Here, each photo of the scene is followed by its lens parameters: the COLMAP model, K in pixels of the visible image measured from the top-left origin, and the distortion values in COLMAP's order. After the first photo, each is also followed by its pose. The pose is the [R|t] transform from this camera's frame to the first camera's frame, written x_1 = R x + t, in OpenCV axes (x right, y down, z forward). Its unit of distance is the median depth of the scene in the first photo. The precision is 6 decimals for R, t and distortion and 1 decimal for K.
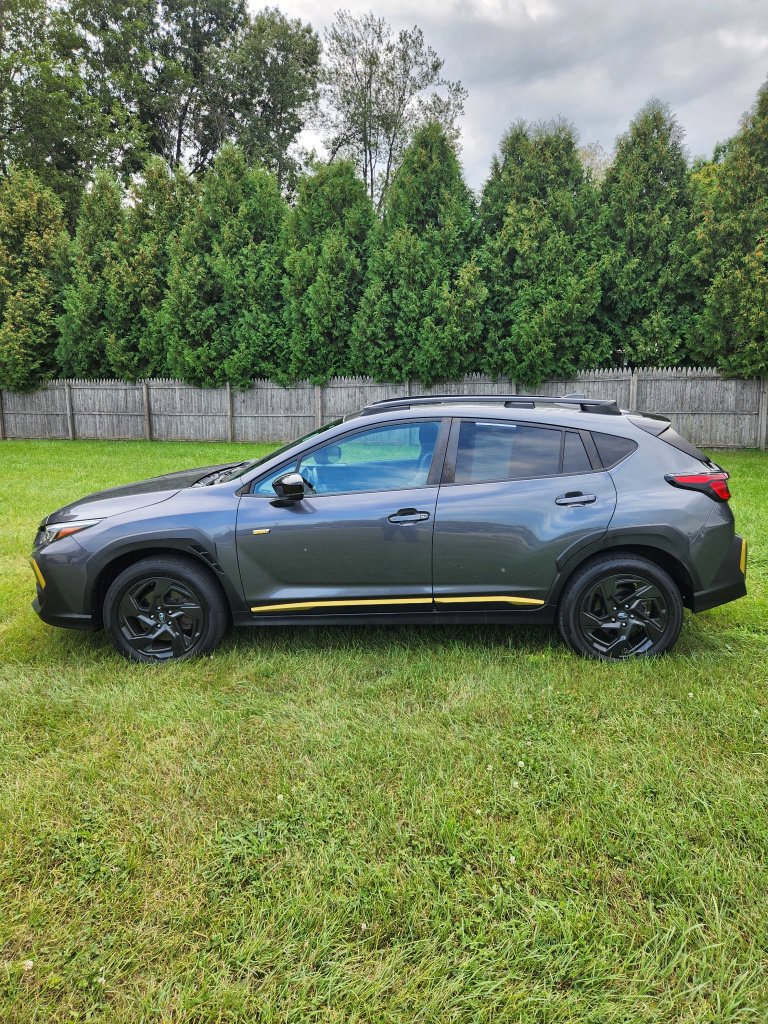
lens RADIAL K [[690.3, 0, 385.6], [0, 690.3, 509.0], [0, 0, 1]] dist [0.070811, -0.054694]
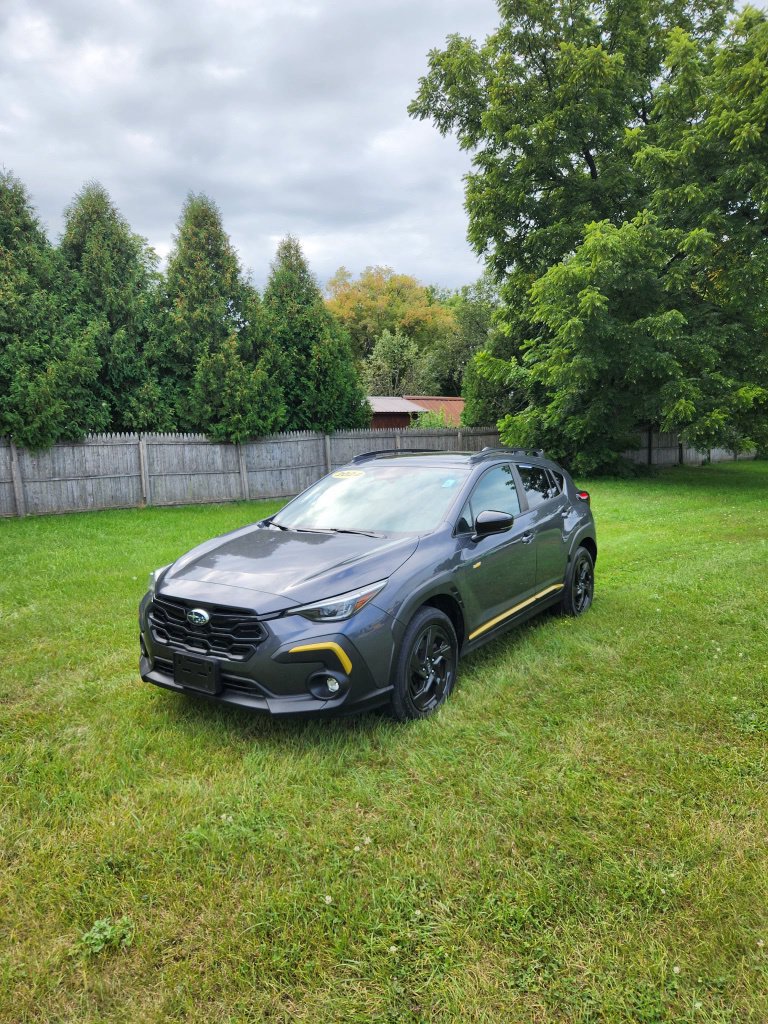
lens RADIAL K [[690.3, 0, 388.4], [0, 690.3, 522.1], [0, 0, 1]] dist [0.070811, -0.054694]
pose [[0.536223, -0.096284, 0.838567, -0.310114], [0.161511, 0.986820, 0.010028, -0.018541], [-0.828480, 0.130060, 0.544706, 0.127647]]
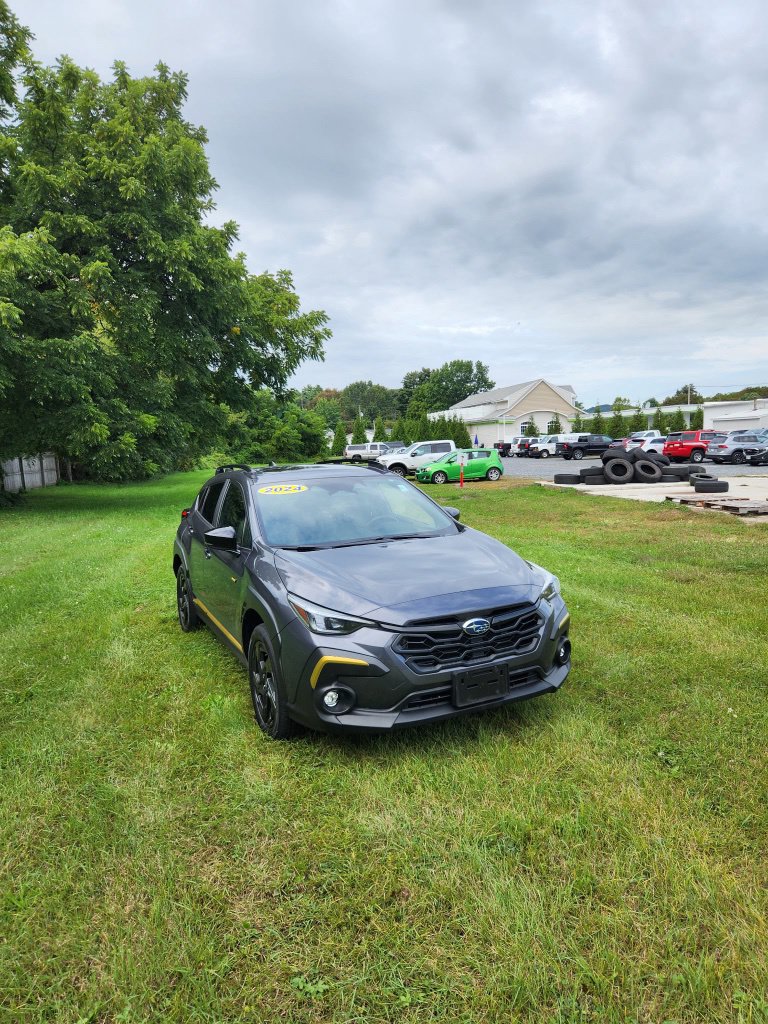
lens RADIAL K [[690.3, 0, 393.5], [0, 690.3, 515.6], [0, 0, 1]] dist [0.070811, -0.054694]
pose [[-0.475862, -0.056857, 0.877681, -0.334793], [0.200223, 0.964703, 0.171051, -0.075702], [-0.856427, 0.257128, -0.447681, 0.438296]]
